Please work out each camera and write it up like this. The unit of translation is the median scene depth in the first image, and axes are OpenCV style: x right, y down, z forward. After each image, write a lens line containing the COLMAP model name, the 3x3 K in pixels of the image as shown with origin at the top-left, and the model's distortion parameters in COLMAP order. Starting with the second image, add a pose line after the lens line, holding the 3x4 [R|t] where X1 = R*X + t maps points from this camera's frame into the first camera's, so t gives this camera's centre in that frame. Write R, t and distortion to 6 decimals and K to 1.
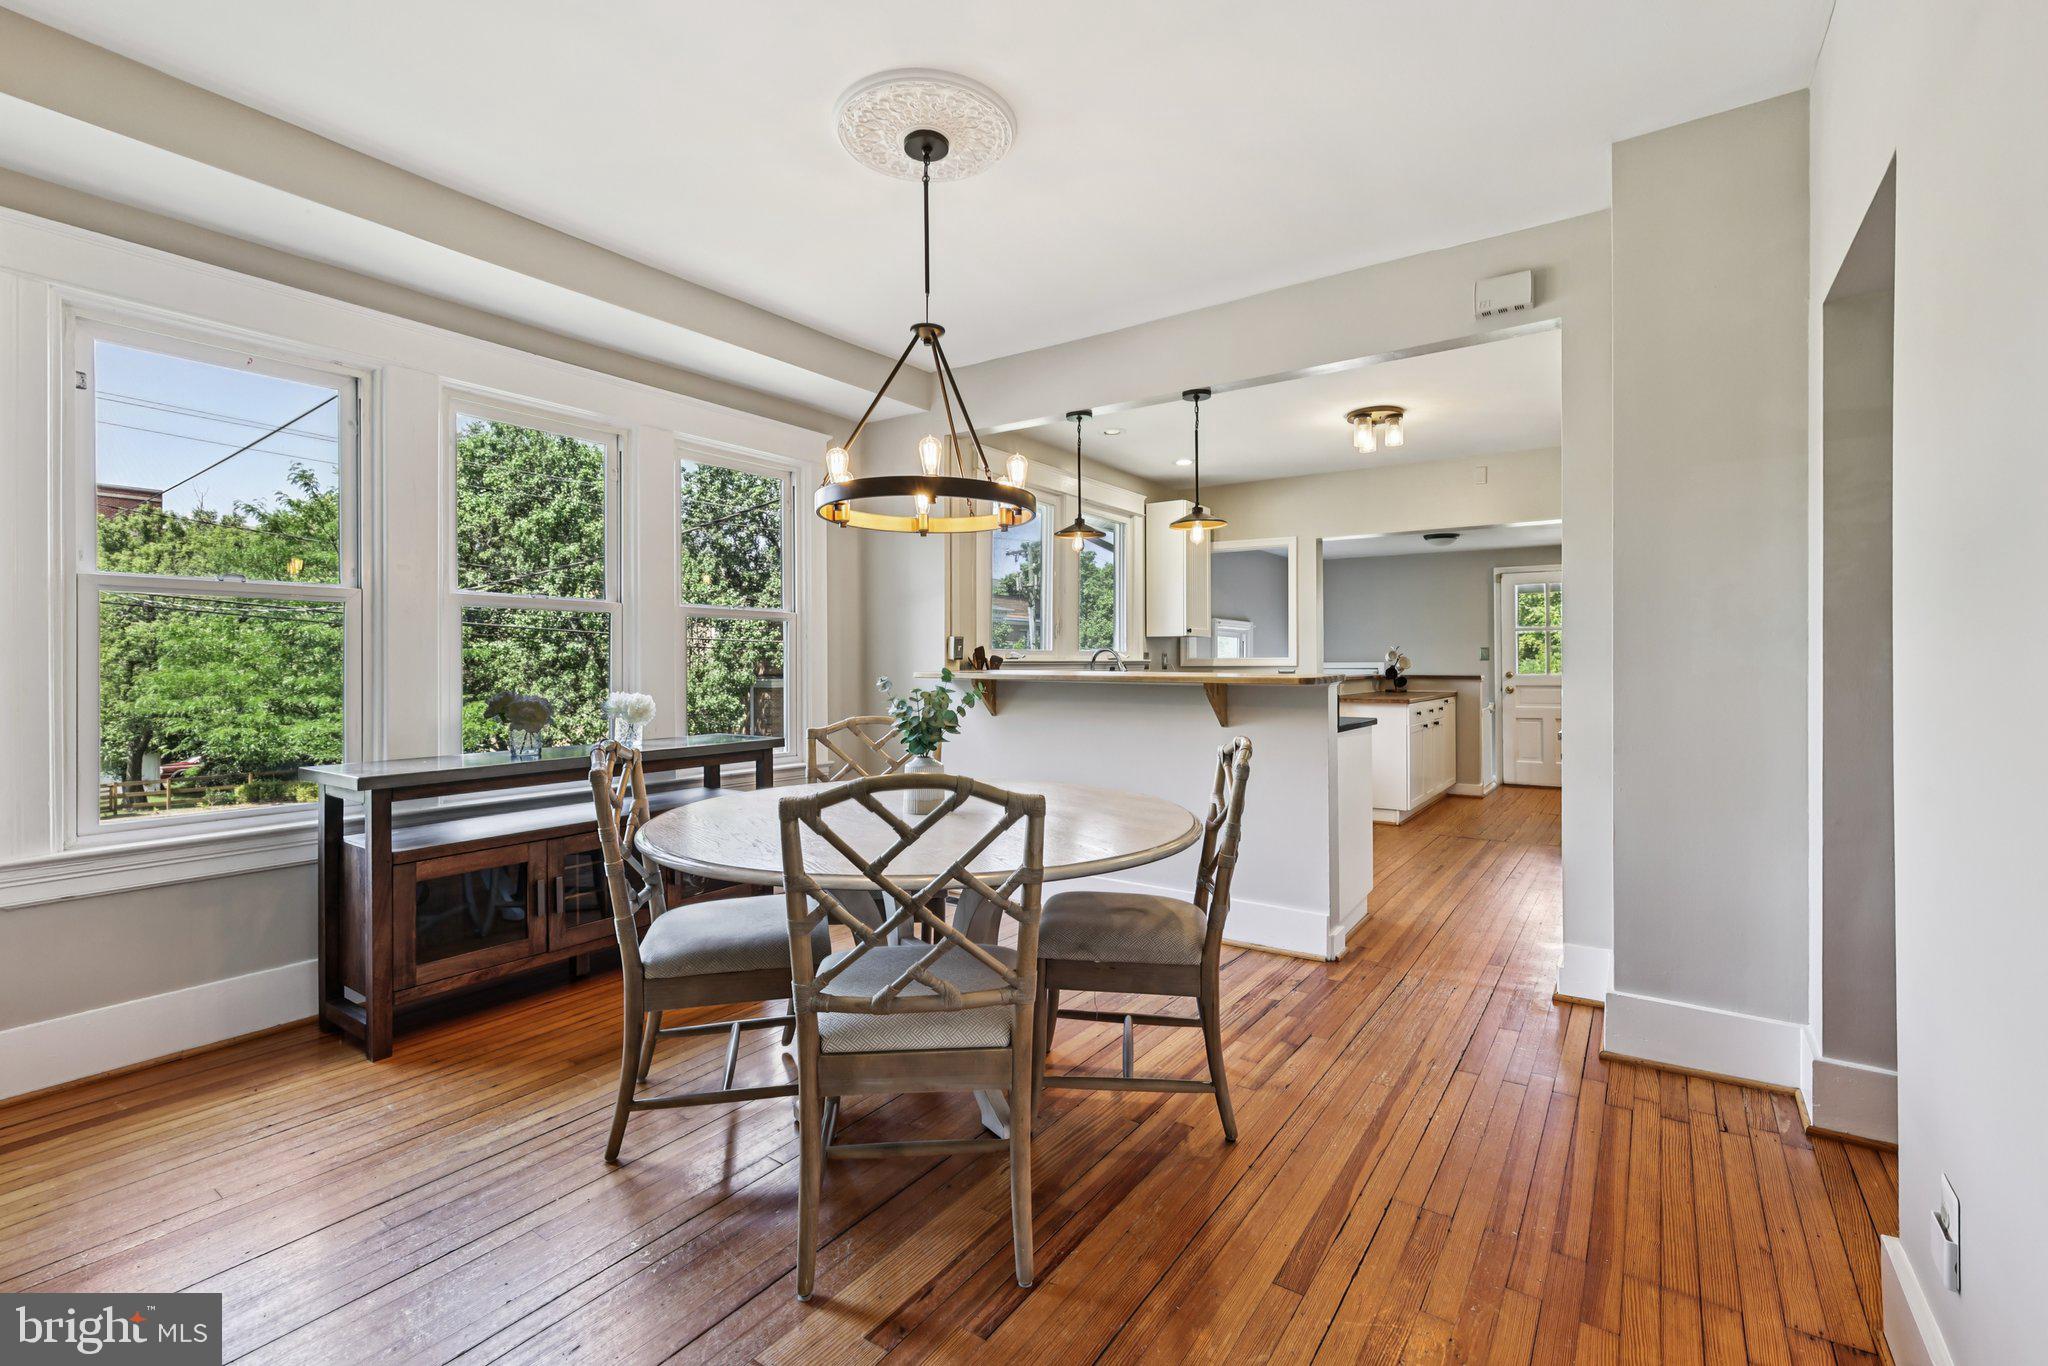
lens RADIAL K [[898.7, 0, 1020.9], [0, 898.7, 664.7], [0, 0, 1]] dist [-0.000155, 0.000372]
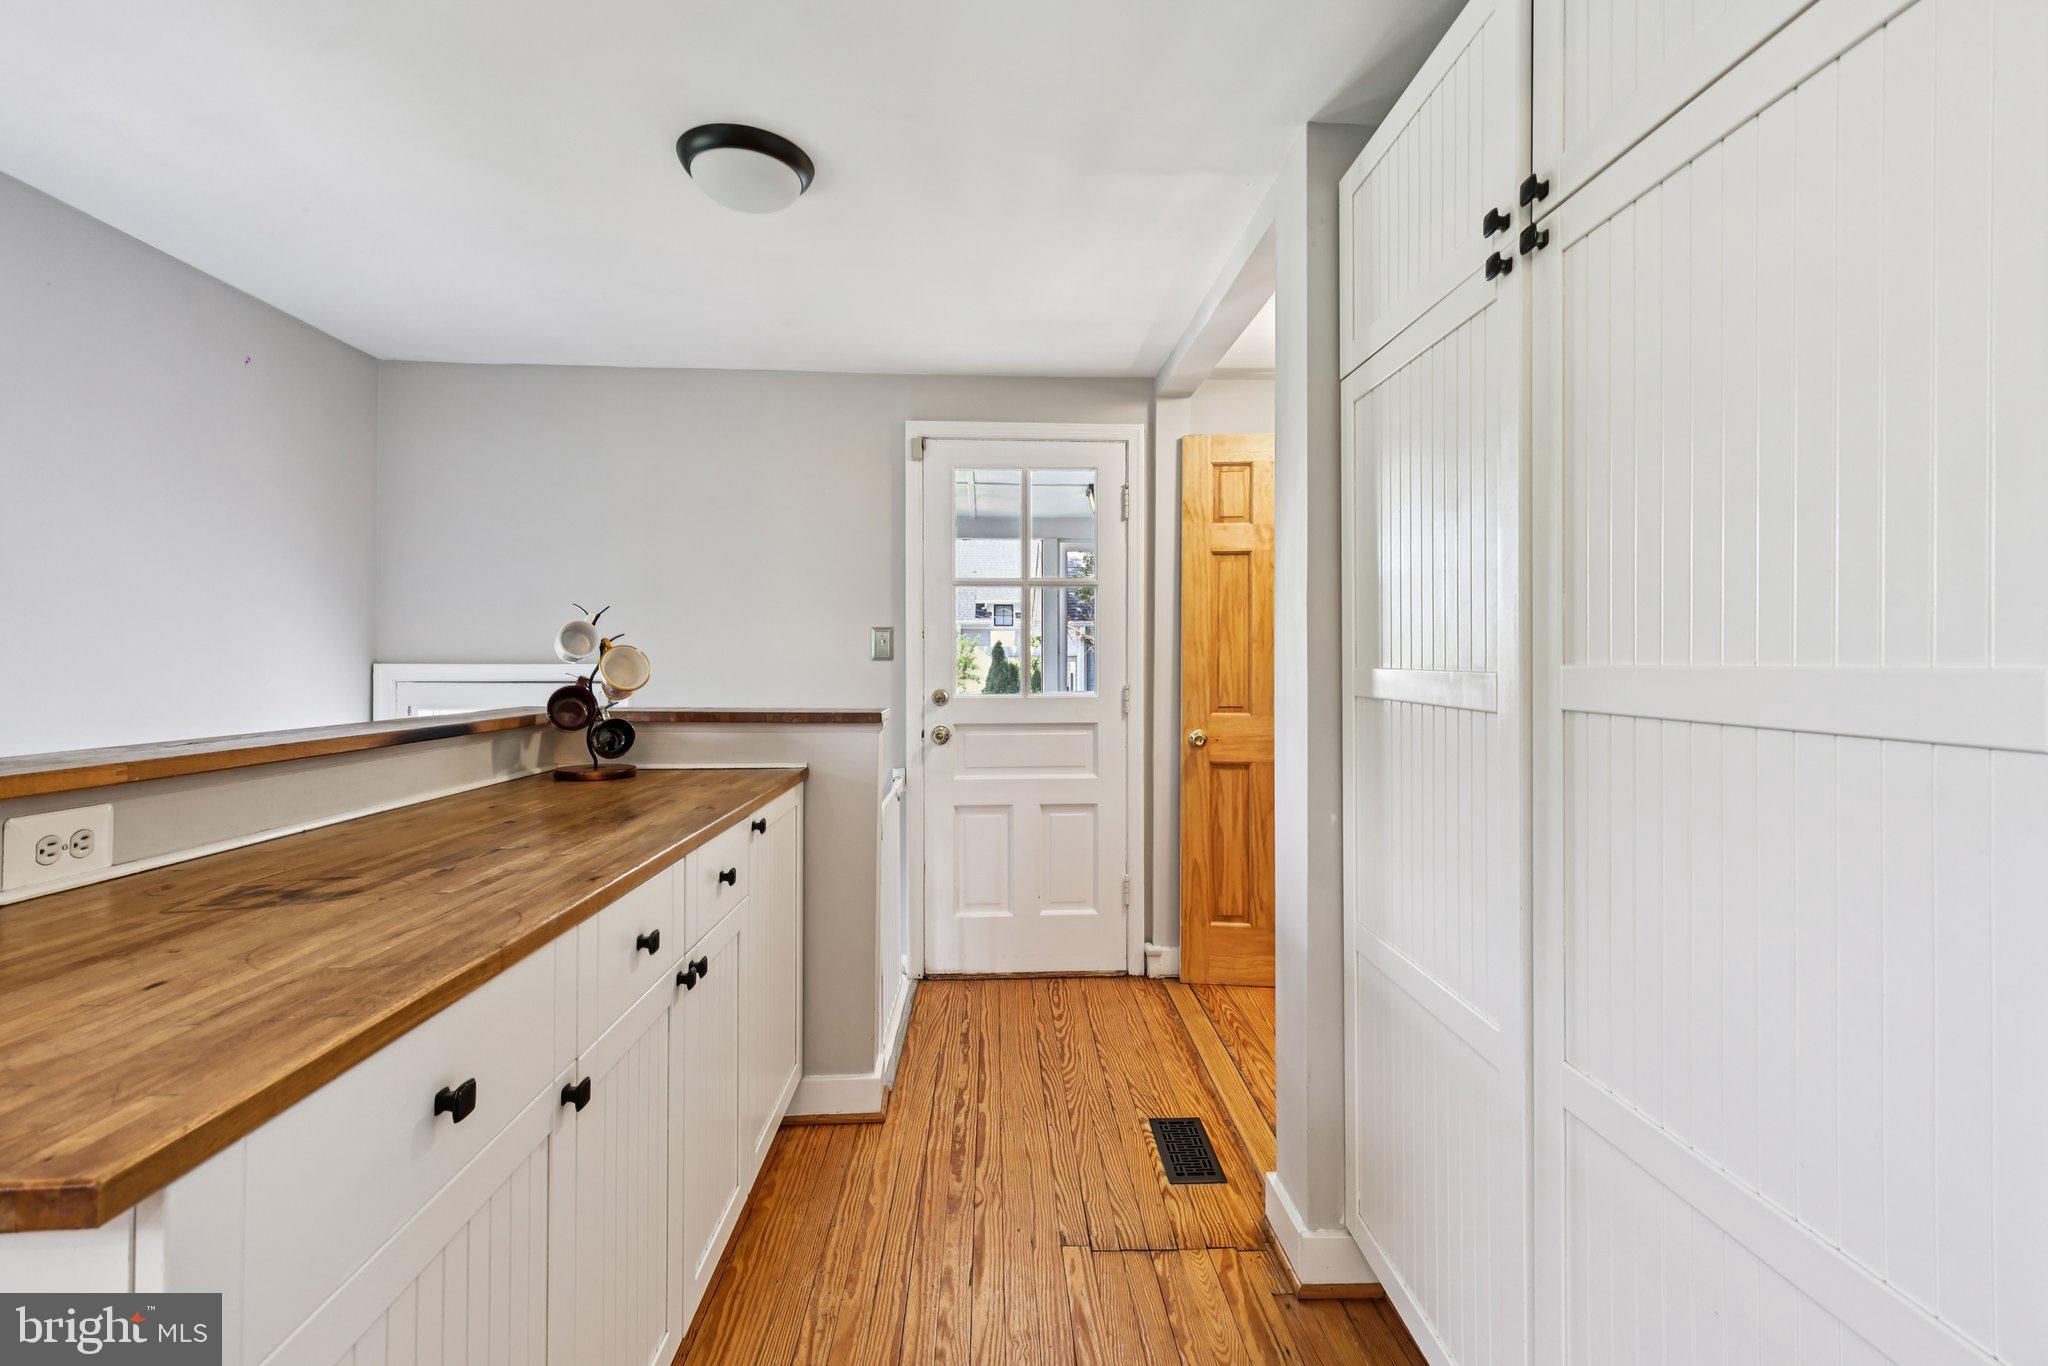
lens RADIAL K [[904.6, 0, 1023.6], [0, 904.6, 659.1], [0, 0, 1]] dist [0.000889, 0.000462]
pose [[0.794326, 0.006432, 0.607457, 0.357146], [-0.002430, 0.999970, -0.007410, -0.002651], [-0.607486, 0.004410, 0.794318, 0.713523]]
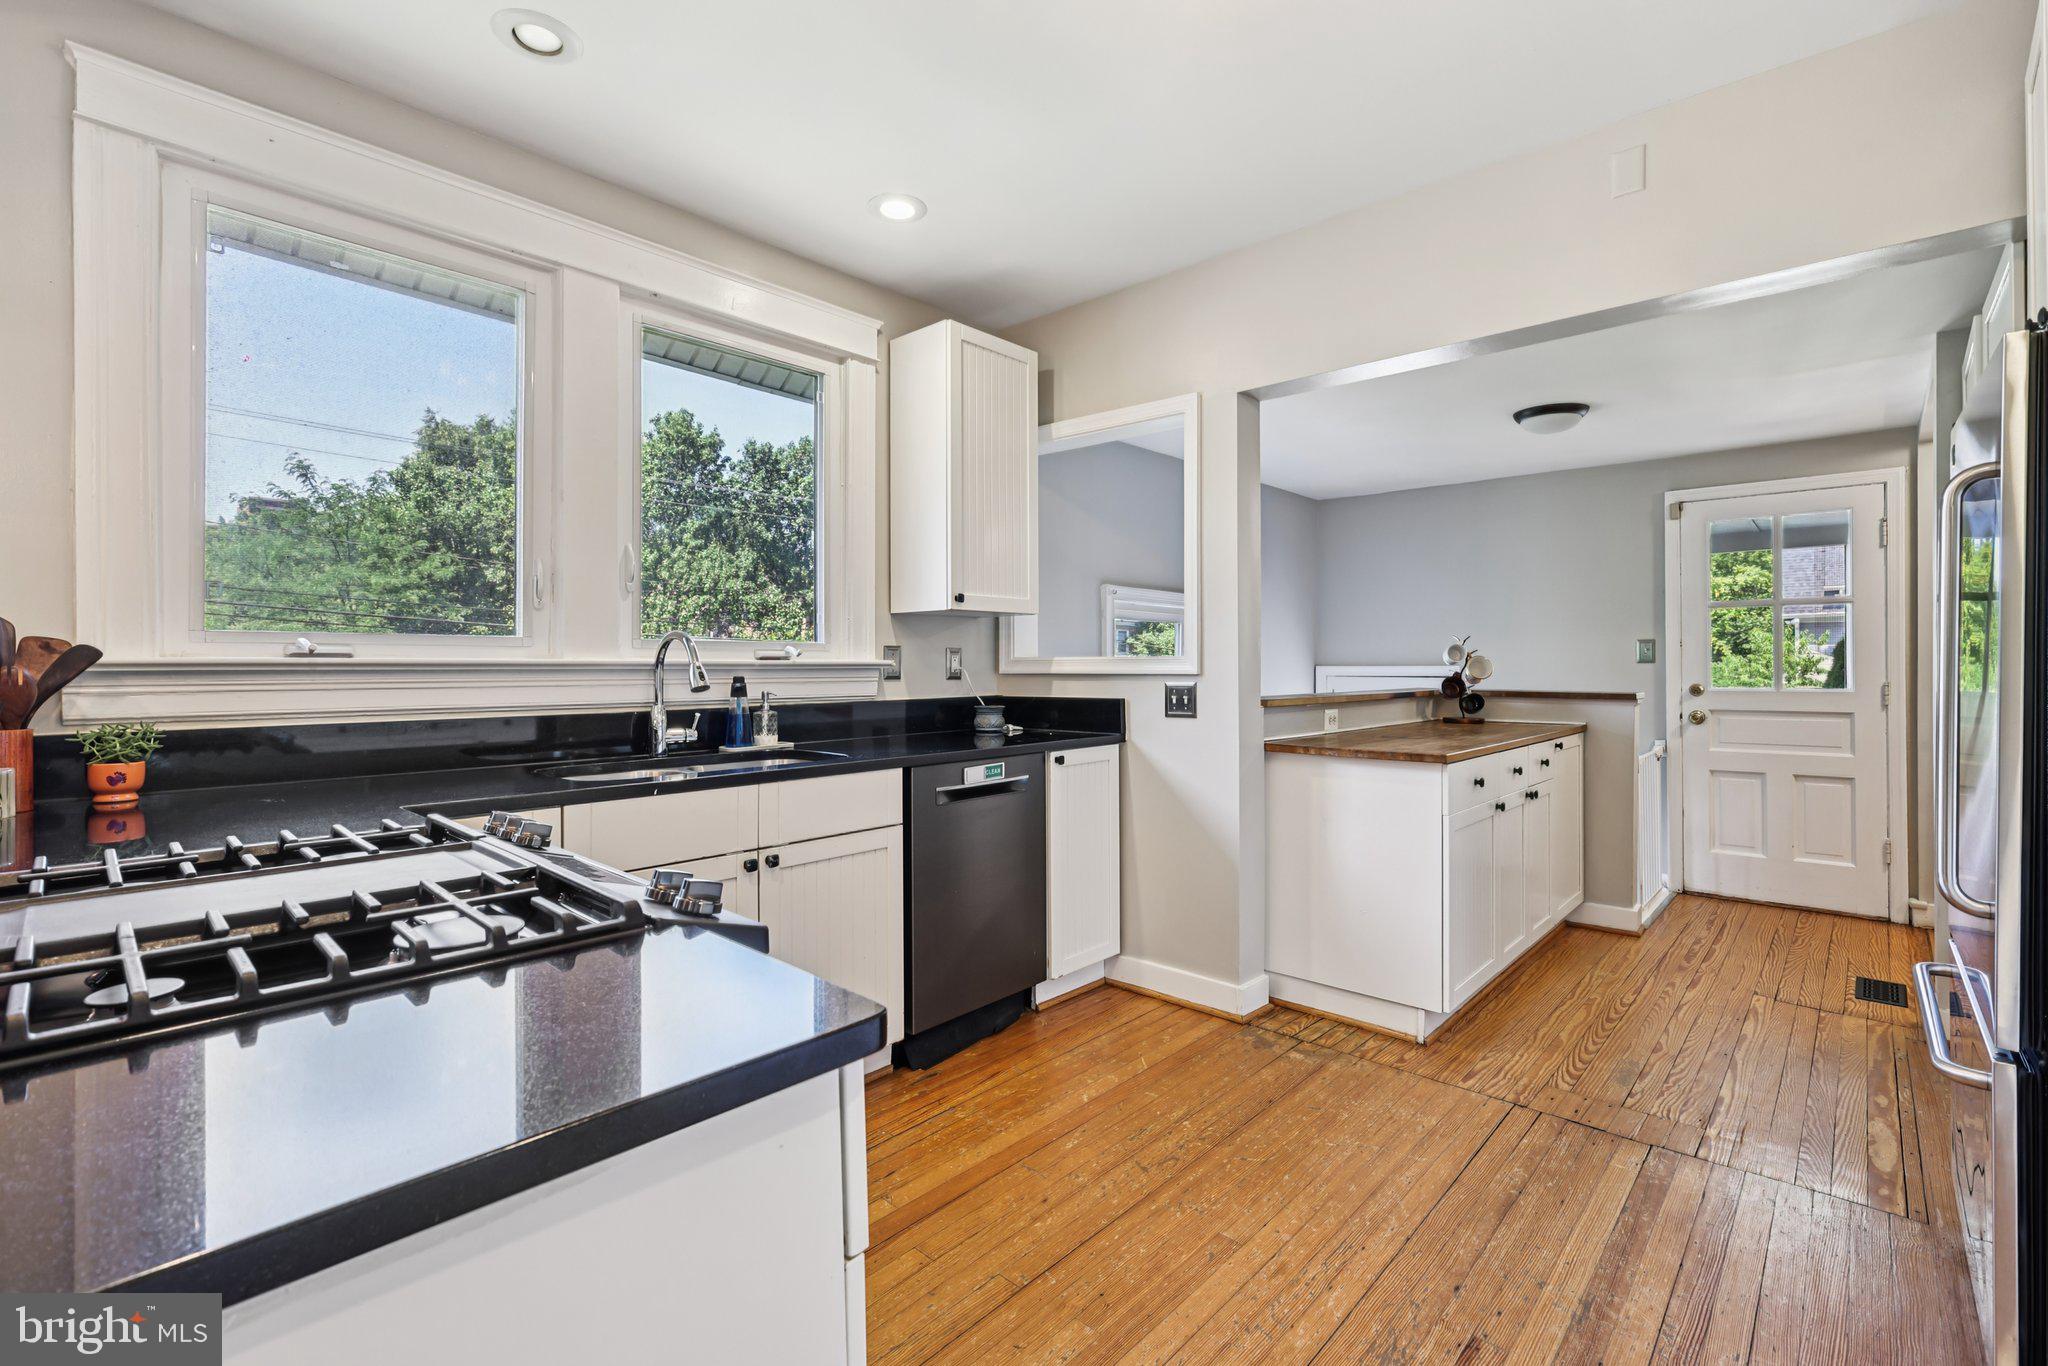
lens RADIAL K [[898.7, 0, 1020.9], [0, 898.7, 664.7], [0, 0, 1]] dist [-0.000155, 0.000372]
pose [[0.990426, 0.001571, -0.138035, 0.233970], [-0.001929, 0.999995, -0.002461, -0.001658], [0.138030, 0.002703, 0.990424, 0.443202]]
